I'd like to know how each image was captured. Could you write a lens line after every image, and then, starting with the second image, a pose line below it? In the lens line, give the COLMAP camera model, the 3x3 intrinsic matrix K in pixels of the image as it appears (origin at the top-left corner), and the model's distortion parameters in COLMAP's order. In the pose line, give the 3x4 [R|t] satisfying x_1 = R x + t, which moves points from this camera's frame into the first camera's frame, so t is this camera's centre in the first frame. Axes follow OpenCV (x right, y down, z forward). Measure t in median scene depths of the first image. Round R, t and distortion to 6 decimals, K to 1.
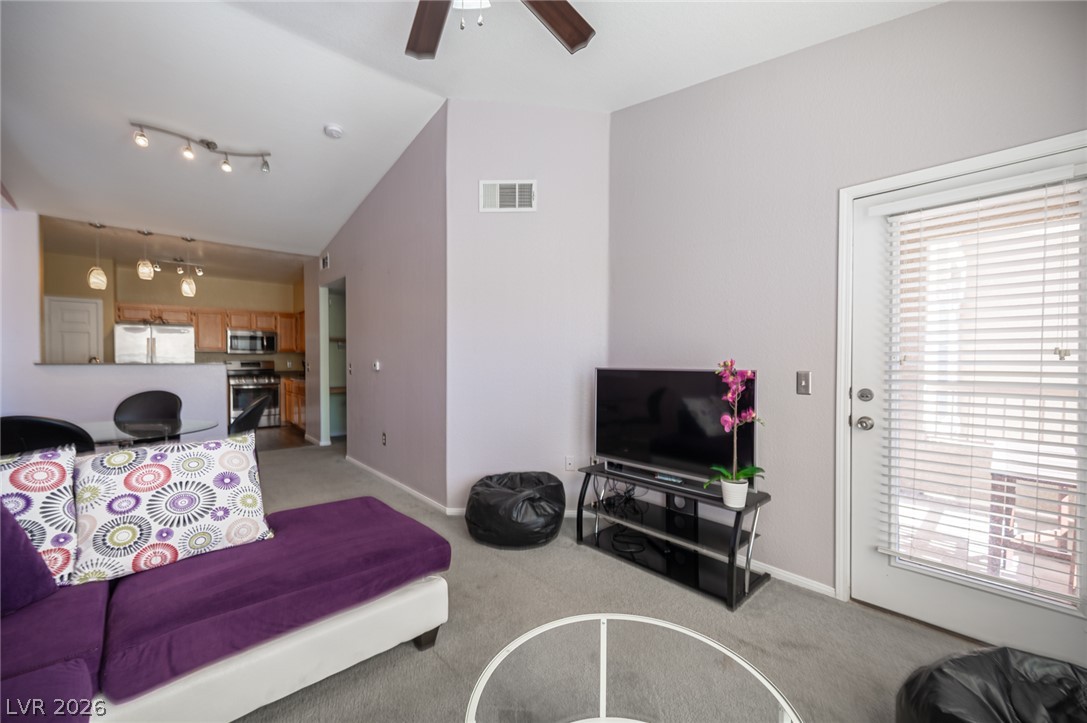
lens RADIAL K [[427.4, 0, 543.5], [0, 427.4, 361.5], [0, 0, 1]] dist [0.000324, 0.000019]
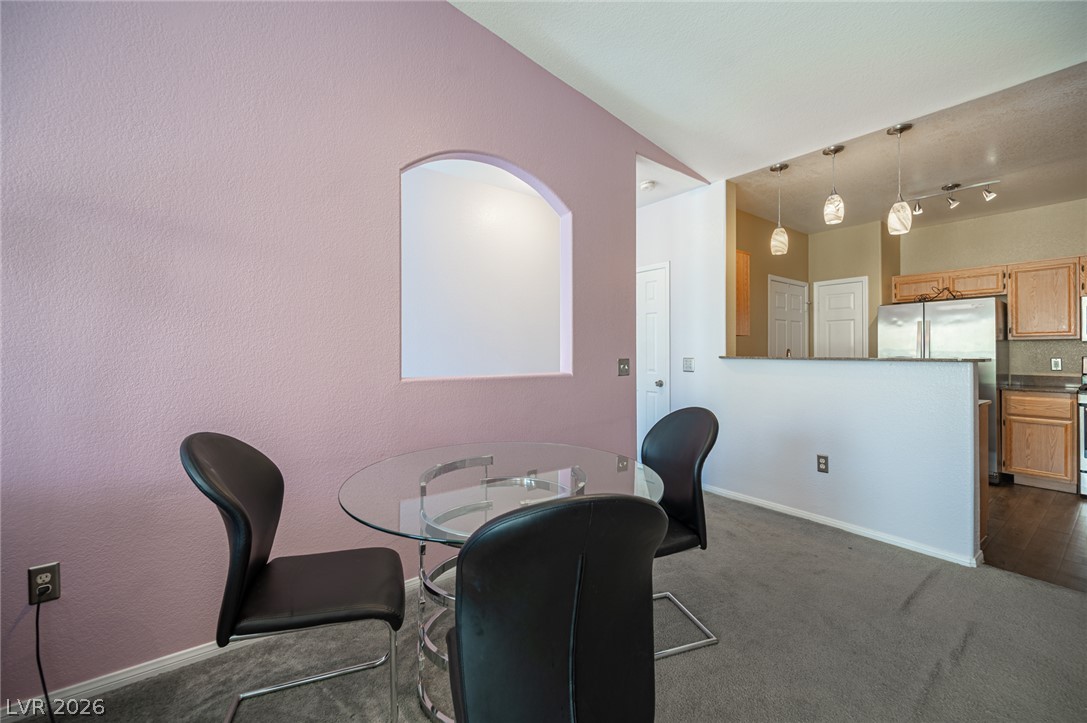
lens RADIAL K [[432.4, 0, 551.9], [0, 432.4, 350.4], [0, 0, 1]] dist [-0.001028, -0.000096]
pose [[-0.091175, -0.005950, -0.995817, -0.172895], [-0.009749, 0.999940, -0.005082, -0.000368], [0.995787, 0.009245, -0.091228, 0.423332]]
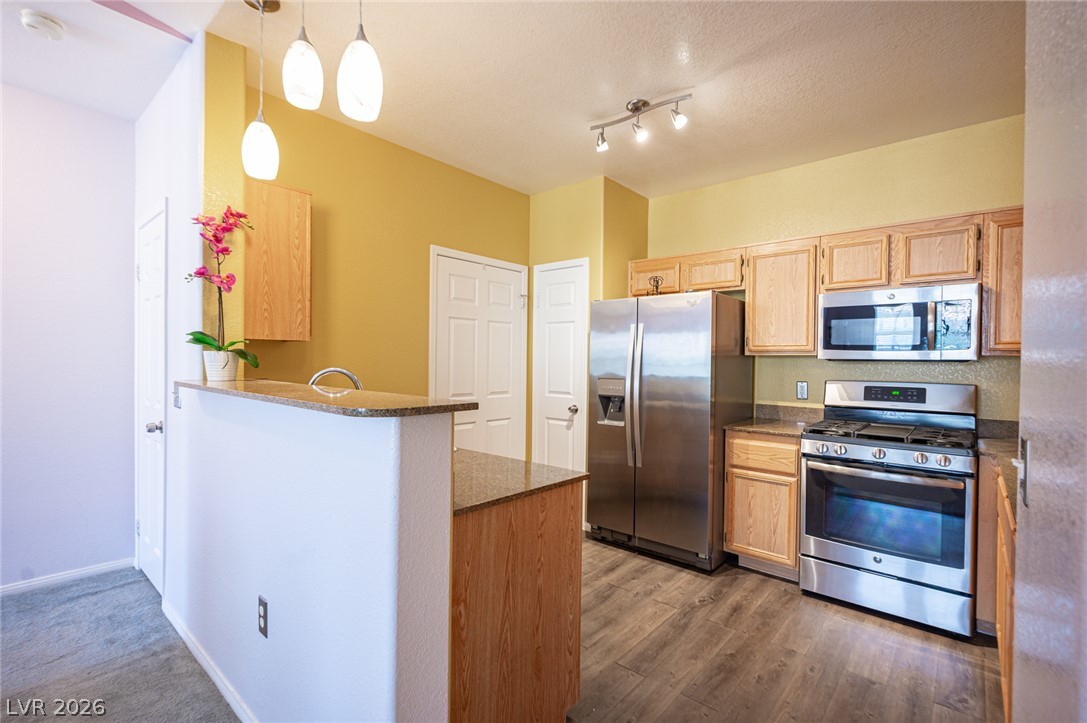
lens RADIAL K [[486.3, 0, 552.5], [0, 486.3, 365.7], [0, 0, 1]] dist [-0.001220, 0.000010]
pose [[0.127530, 0.011745, -0.991765, -0.375038], [-0.021077, 0.999736, 0.009129, -0.013693], [0.991611, 0.019739, 0.127744, 0.737936]]
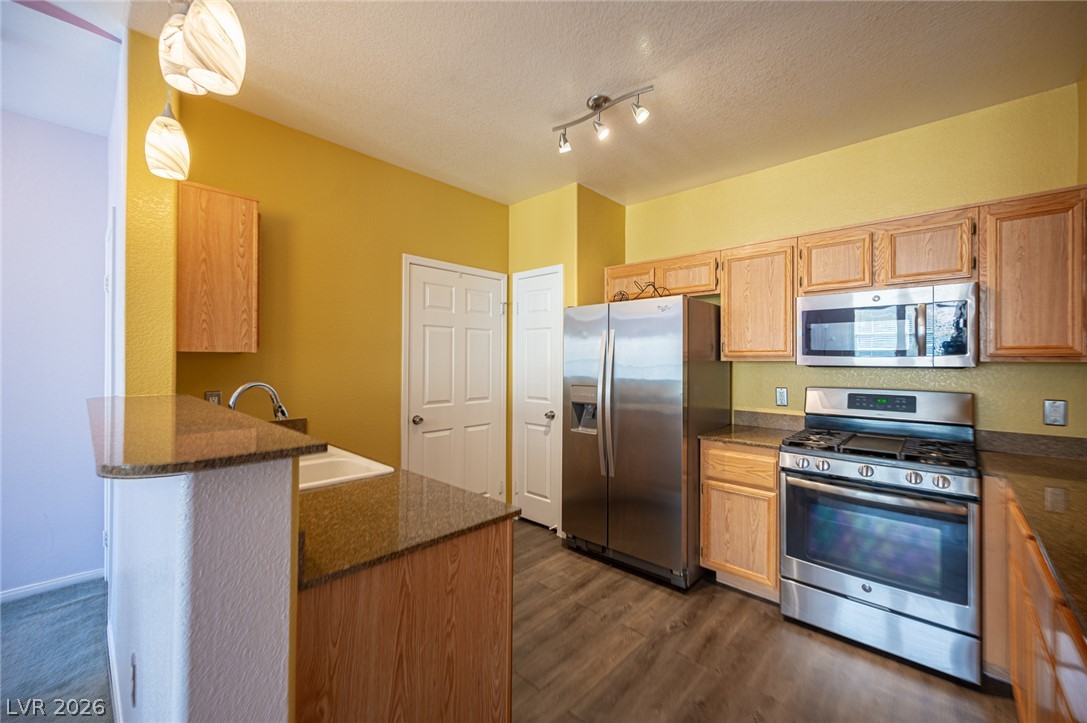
lens RADIAL K [[429.7, 0, 546.5], [0, 429.7, 357.9], [0, 0, 1]] dist [0.000339, -0.000177]
pose [[0.089756, -0.005435, -0.995949, -0.426607], [-0.013076, 0.999892, -0.006635, -0.021020], [0.995878, 0.013619, 0.089675, 0.780049]]
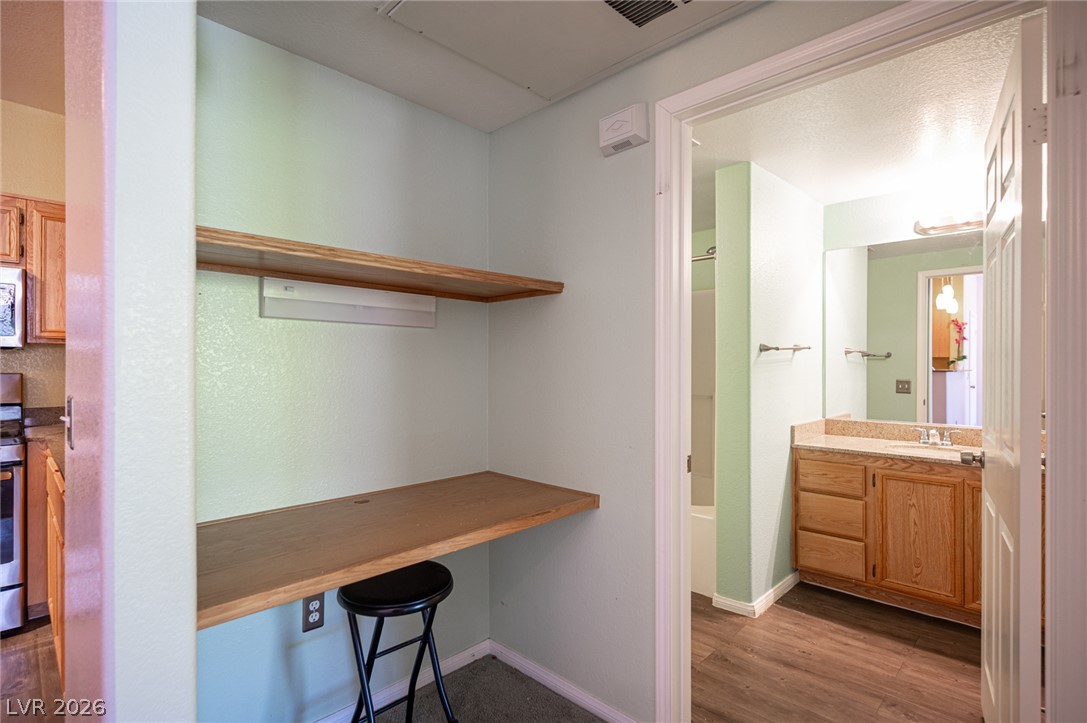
lens RADIAL K [[530.0, 0, 545.3], [0, 530.0, 364.4], [0, 0, 1]] dist [-0.000672, -0.000404]
pose [[0.998181, 0.001994, 0.060262, -0.338201], [-0.001474, 0.999961, -0.008669, -0.006491], [-0.060277, 0.008564, 0.998145, 0.691926]]
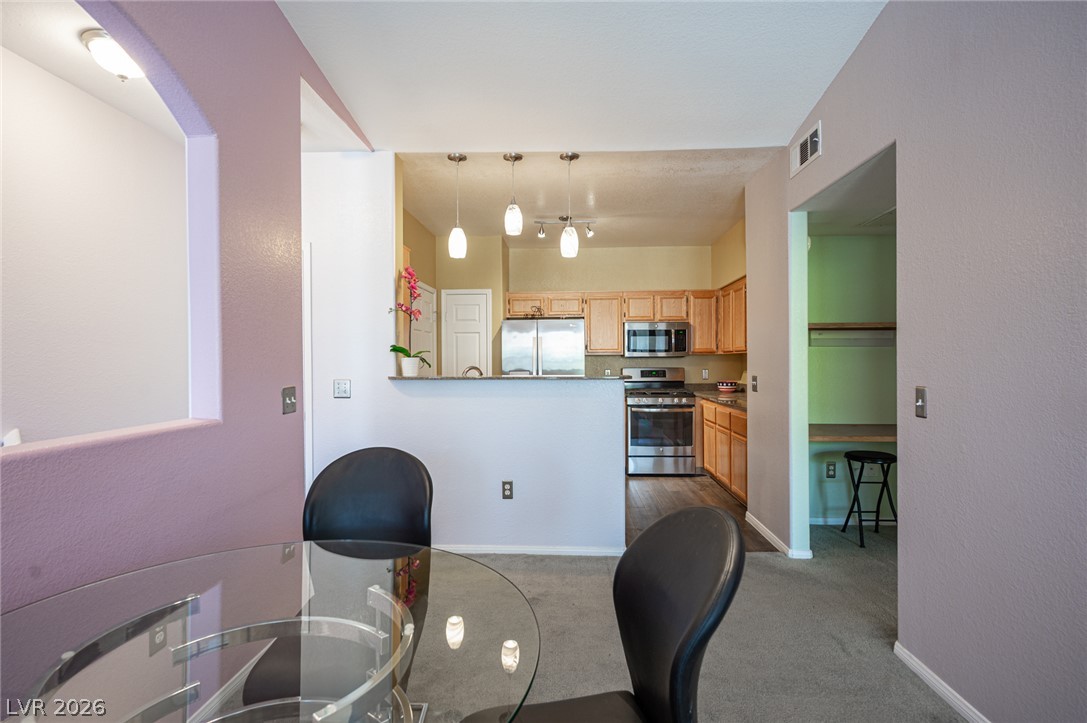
lens RADIAL K [[530.0, 0, 545.3], [0, 530.0, 364.4], [0, 0, 1]] dist [-0.000672, -0.000404]
pose [[0.709559, 0.001724, -0.704644, -0.248912], [0.000222, 0.999996, 0.002671, -0.010327], [0.704646, -0.002052, 0.709556, 0.332468]]
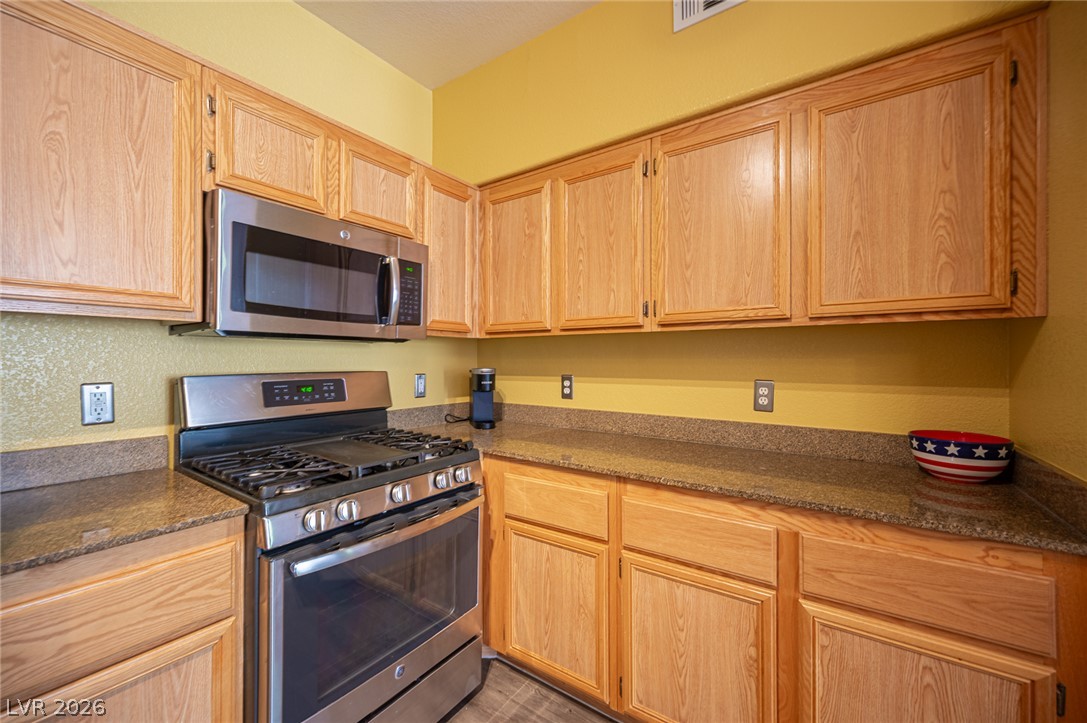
lens RADIAL K [[434.7, 0, 544.2], [0, 434.7, 357.9], [0, 0, 1]] dist [0.000378, 0.000096]
pose [[0.975193, 0.003464, 0.221329, -0.657456], [-0.001287, 0.999949, -0.009980, -0.008236], [-0.221353, 0.009448, 0.975148, 0.817407]]
